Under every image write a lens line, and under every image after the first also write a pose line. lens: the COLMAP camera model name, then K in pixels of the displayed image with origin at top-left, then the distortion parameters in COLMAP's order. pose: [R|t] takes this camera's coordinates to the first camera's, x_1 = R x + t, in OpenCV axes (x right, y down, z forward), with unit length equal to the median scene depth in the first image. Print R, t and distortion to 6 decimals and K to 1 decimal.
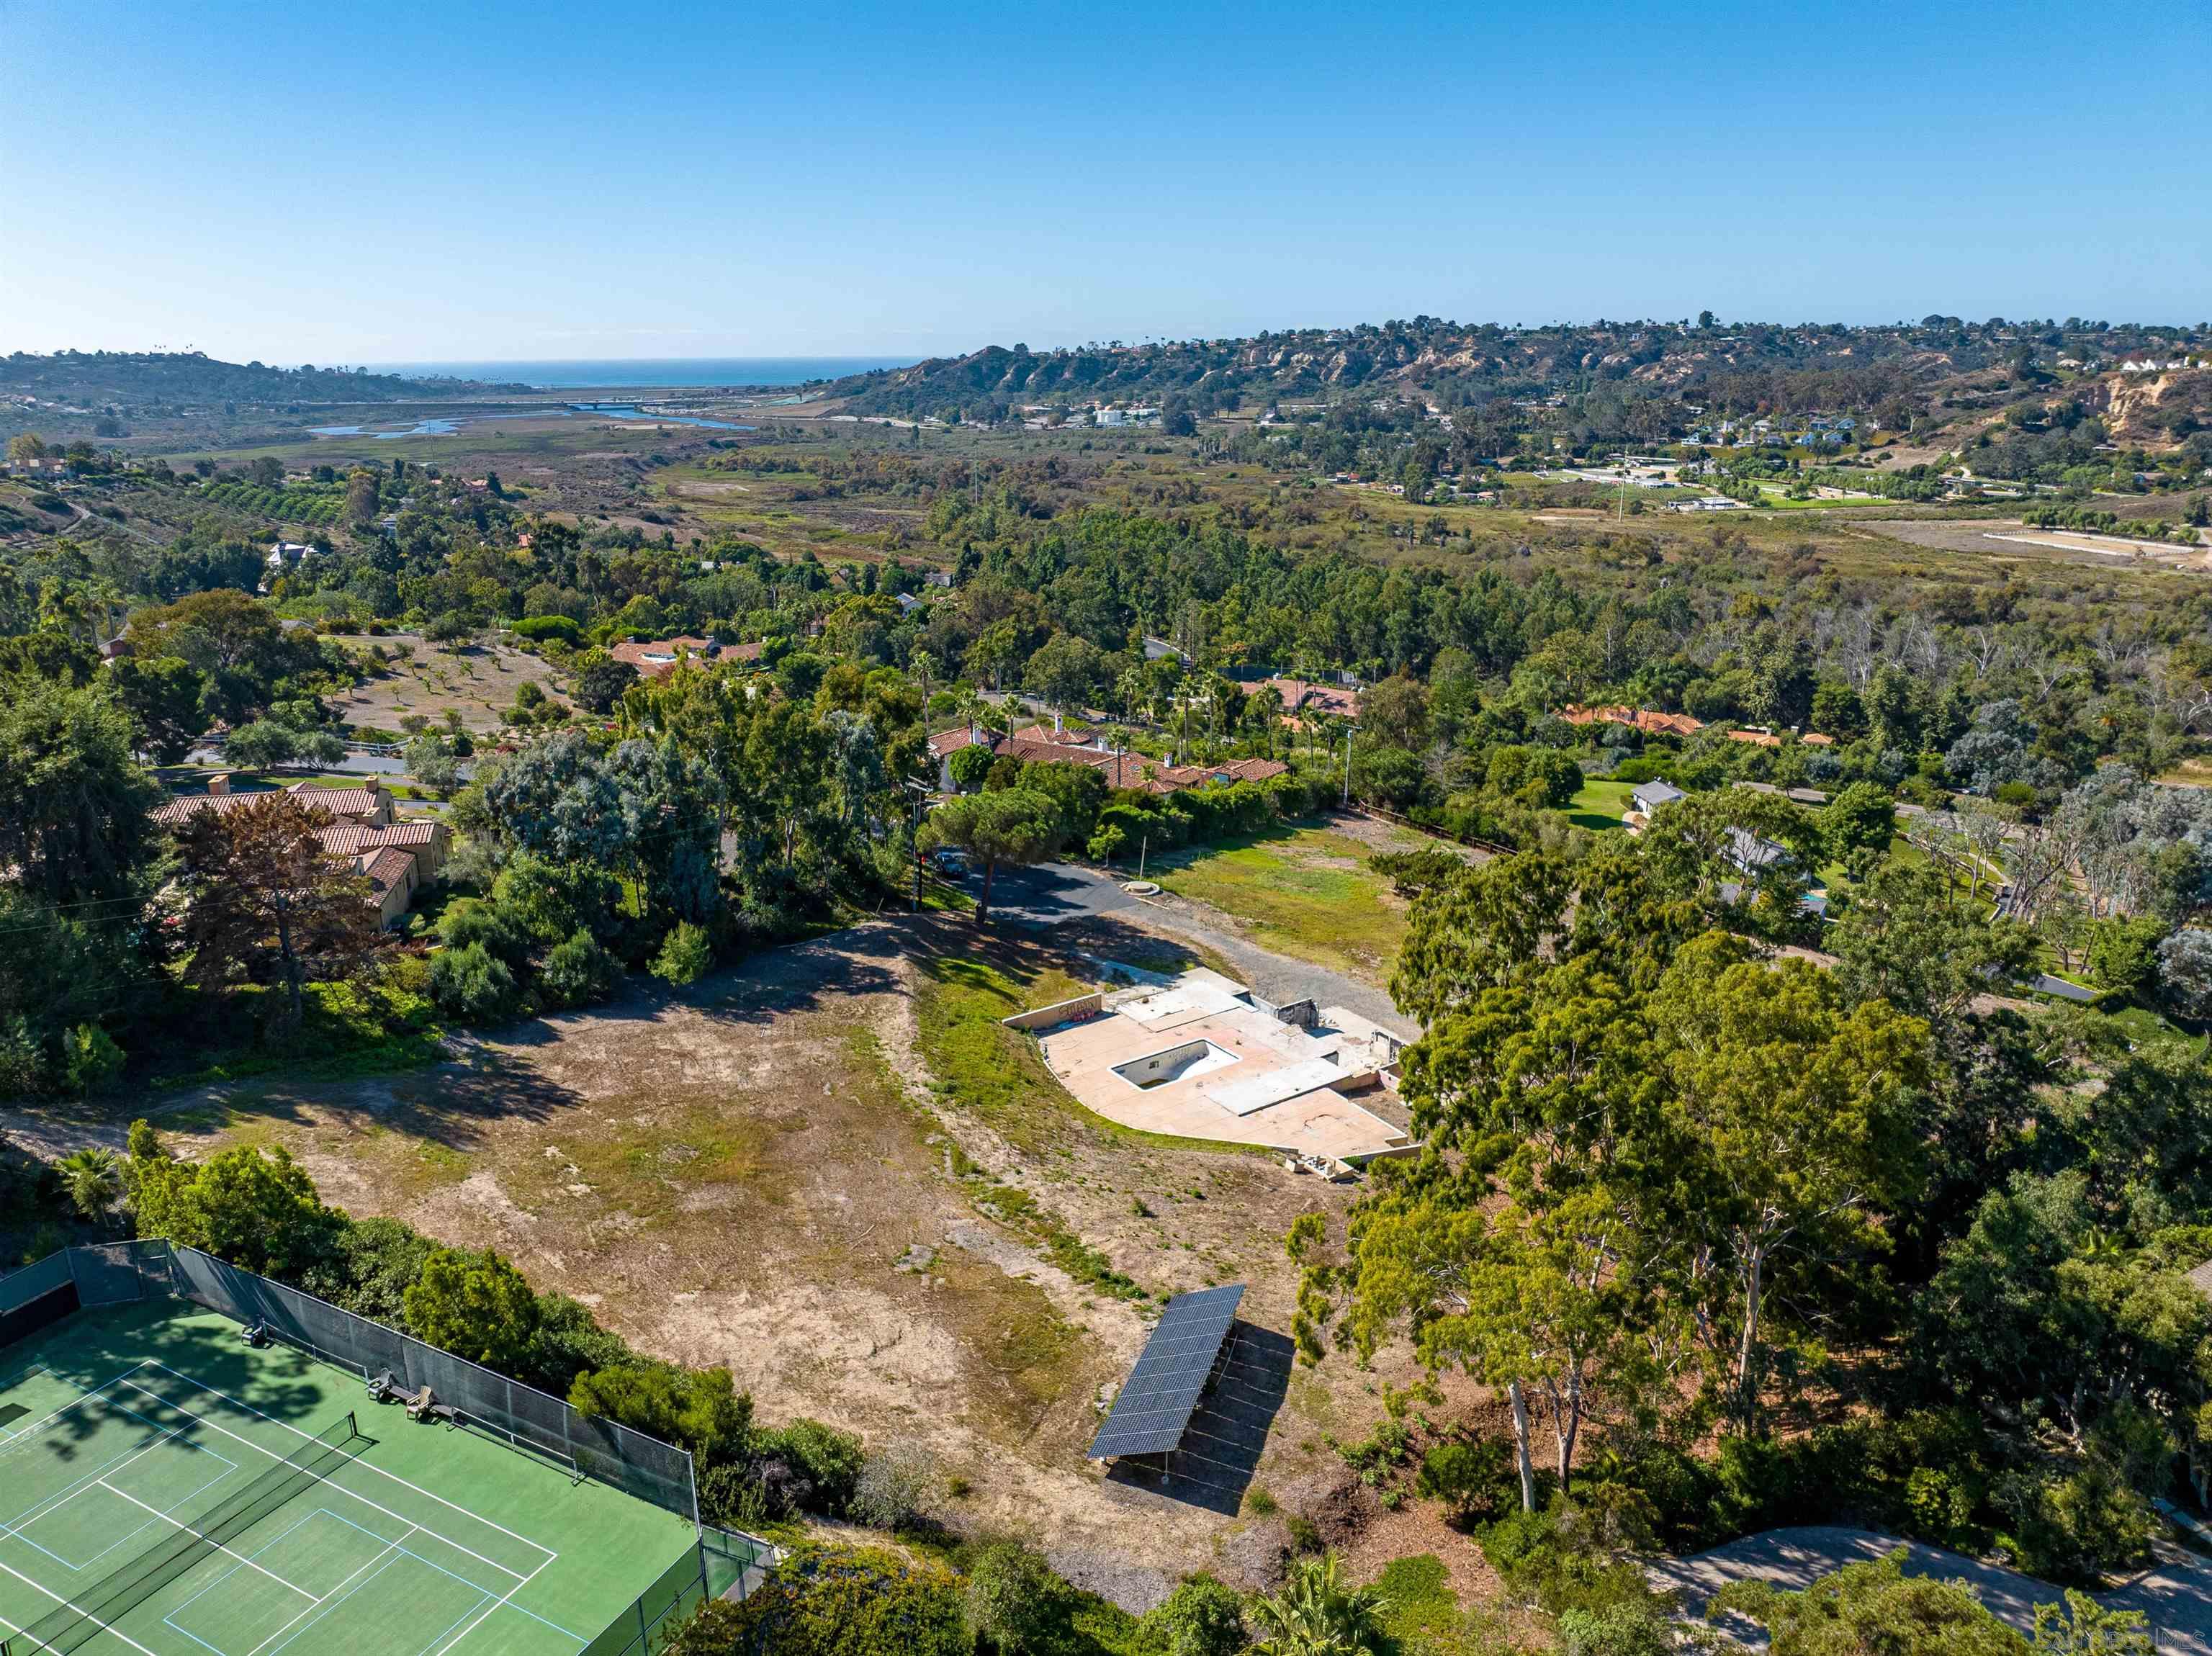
lens RADIAL K [[1564.2, 0, 1106.0], [0, 1564.2, 828.0], [0, 0, 1]] dist [-0.052494, 0.022864]
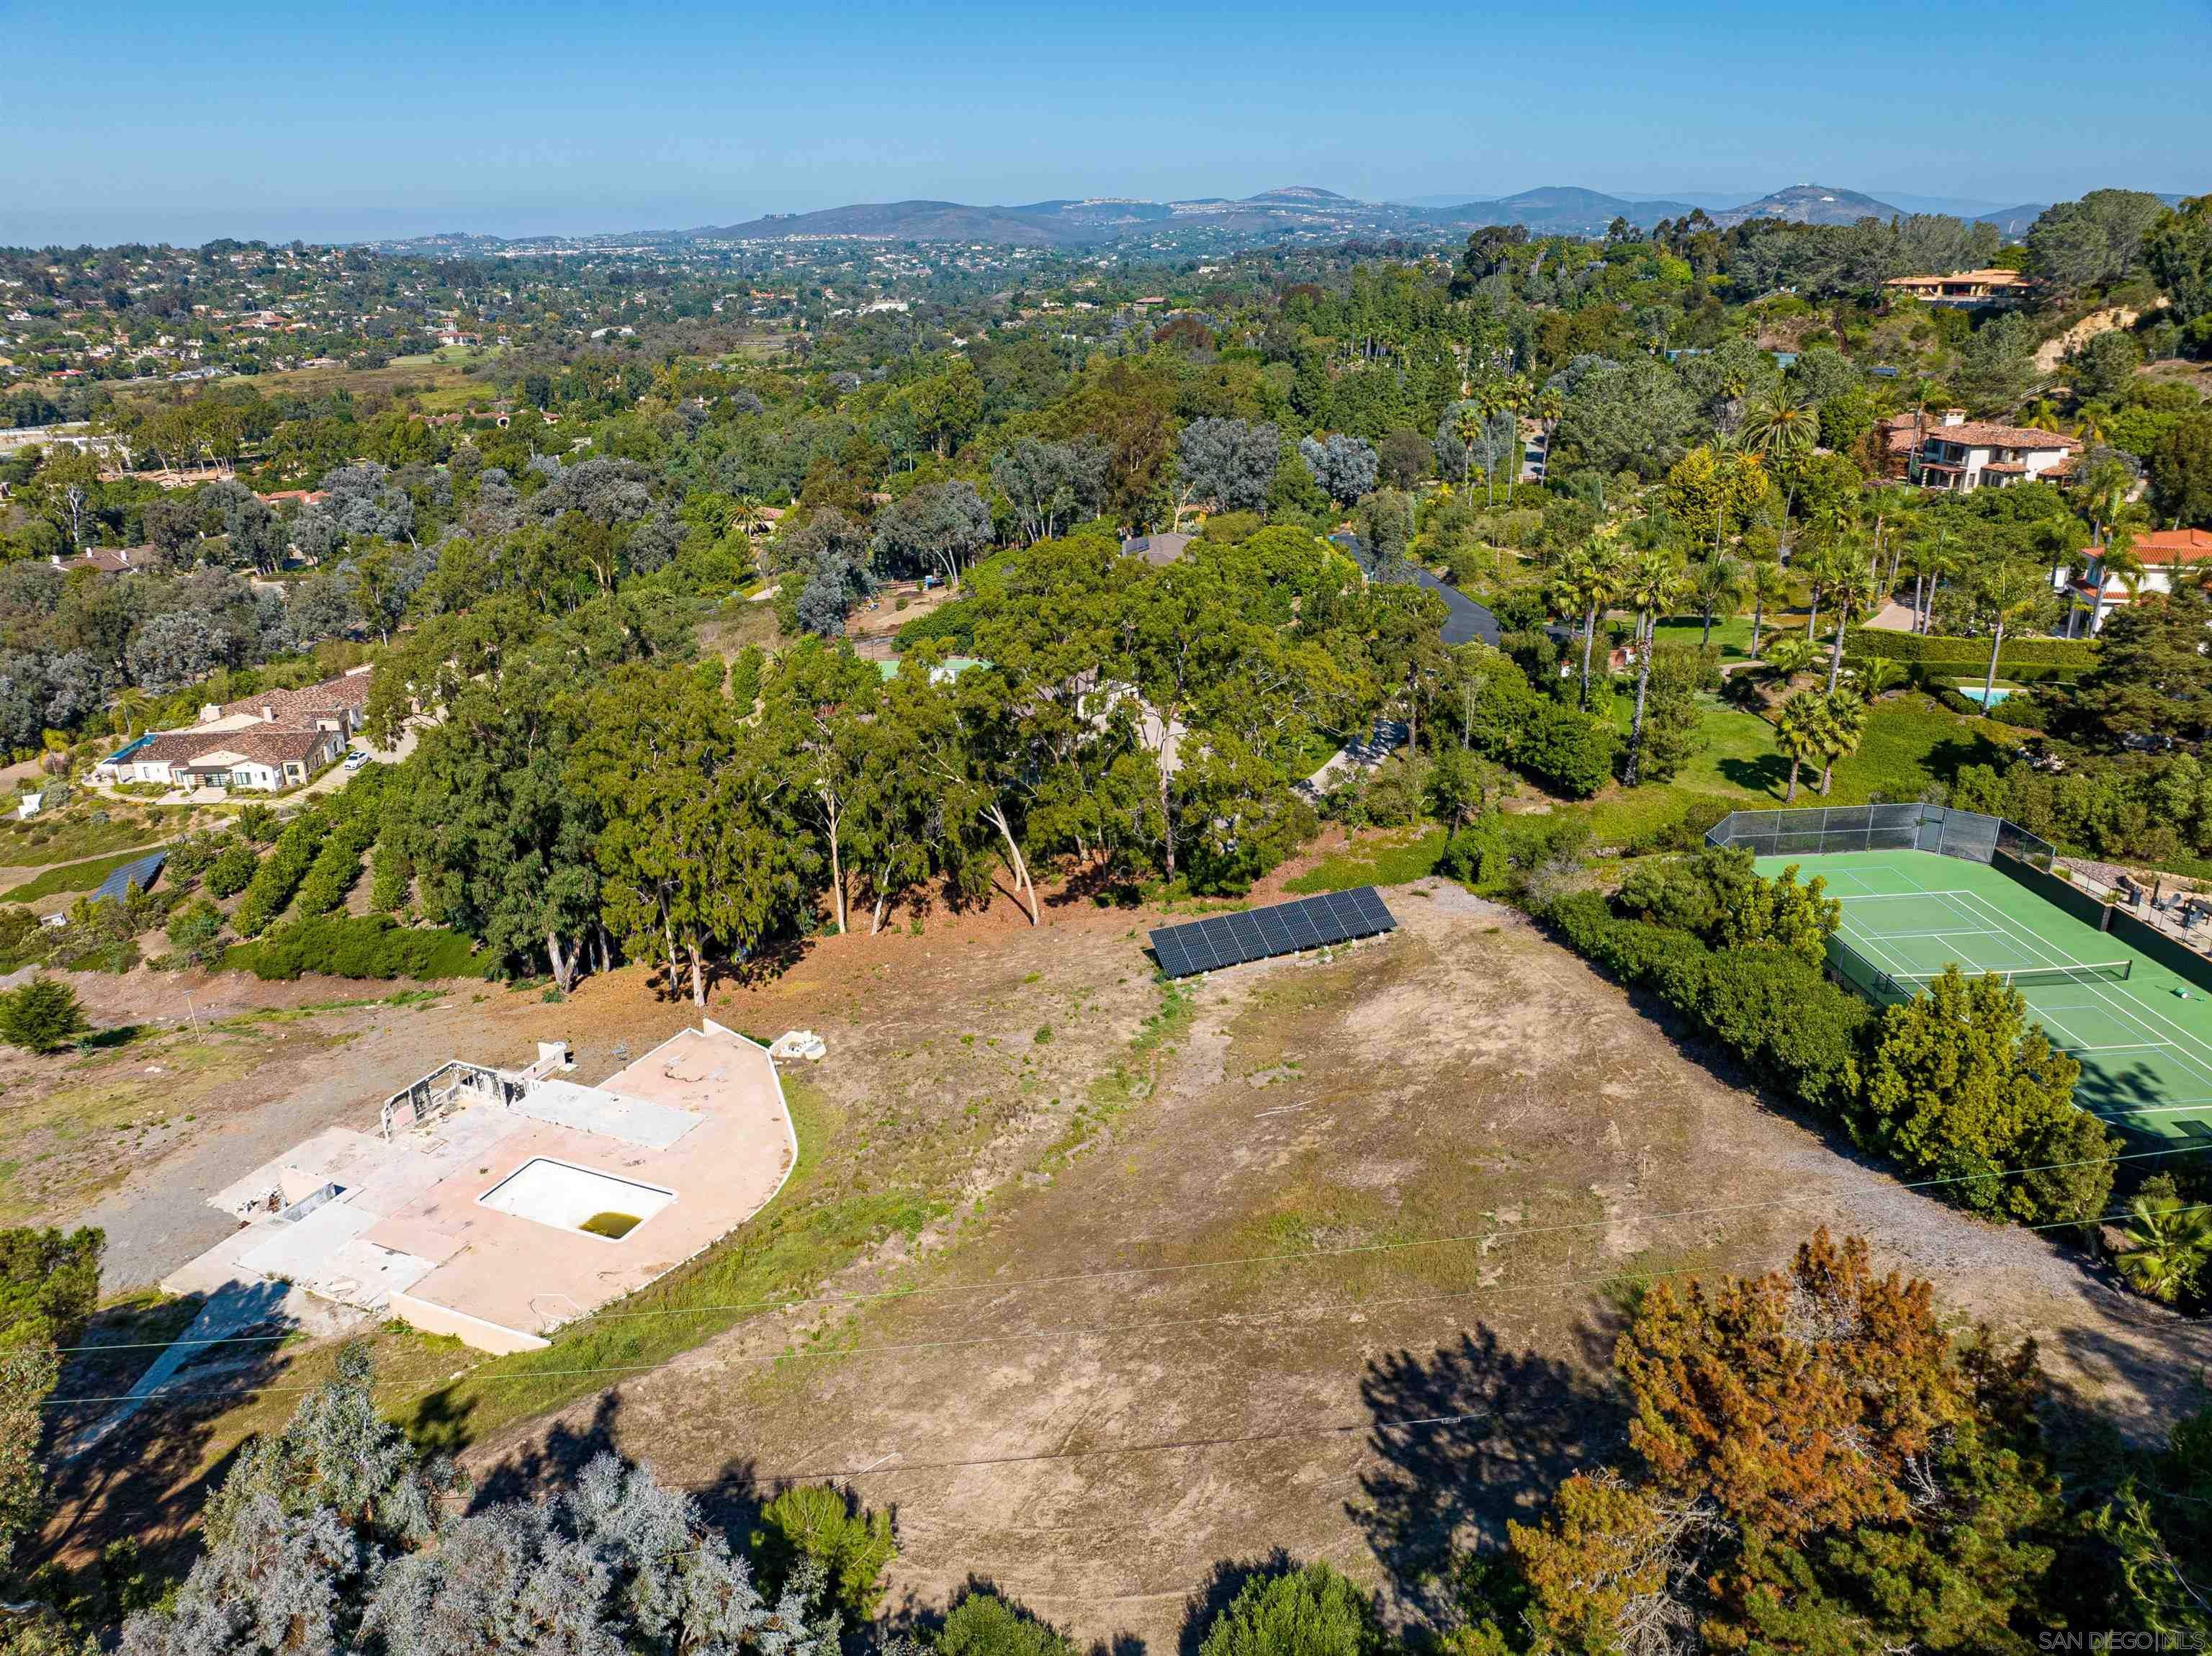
lens RADIAL K [[1560.2, 0, 1102.7], [0, 1560.2, 830.9], [0, 0, 1]] dist [-0.037320, 0.002870]
pose [[-0.522868, -0.272226, 0.807776, -0.067071], [0.285059, 0.837234, 0.466670, -0.027063], [-0.803337, 0.474271, -0.360162, 0.115088]]
